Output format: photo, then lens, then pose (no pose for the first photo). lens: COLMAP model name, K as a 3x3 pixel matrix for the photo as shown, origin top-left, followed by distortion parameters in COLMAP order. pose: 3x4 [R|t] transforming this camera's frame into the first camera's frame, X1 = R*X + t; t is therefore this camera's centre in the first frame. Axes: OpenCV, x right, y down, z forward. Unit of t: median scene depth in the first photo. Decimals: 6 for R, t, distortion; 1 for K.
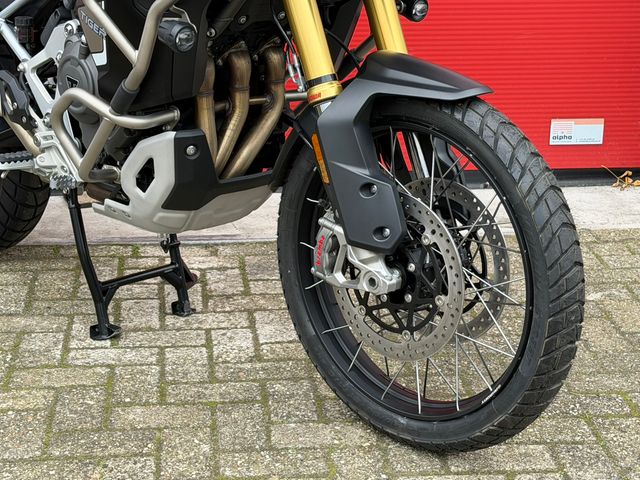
lens RADIAL K [[1340.0, 0, 320.0], [0, 1340.0, 240.0], [0, 0, 1]] dist [0.160849, 0.337590]
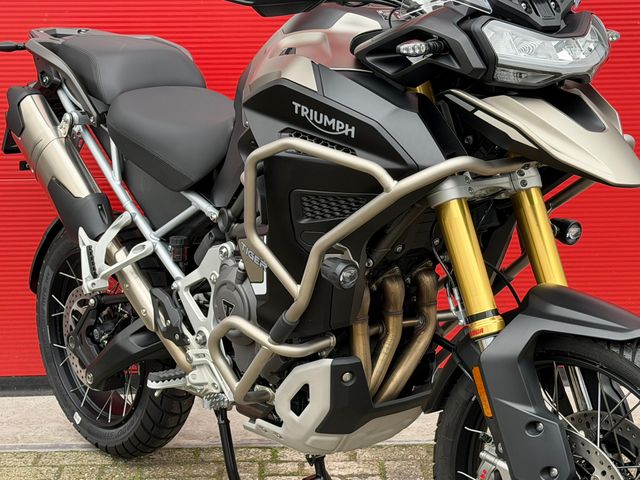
lens RADIAL K [[1340.0, 0, 320.0], [0, 1340.0, 240.0], [0, 0, 1]] dist [0.160849, 0.337590]
pose [[0.997865, -0.006114, -0.065017, -0.049254], [-0.000298, 0.995171, -0.098160, -0.068589], [0.065303, 0.097970, 0.993045, -0.006875]]
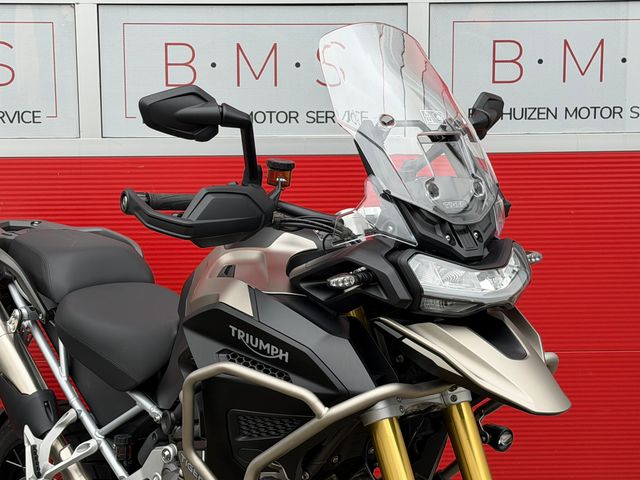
lens RADIAL K [[1340.0, 0, 320.0], [0, 1340.0, 240.0], [0, 0, 1]] dist [0.160849, 0.337590]
pose [[0.999090, -0.011982, -0.040941, -0.023490], [0.004470, 0.983867, -0.178846, -0.139792], [0.042424, 0.178500, 0.983025, -0.051794]]
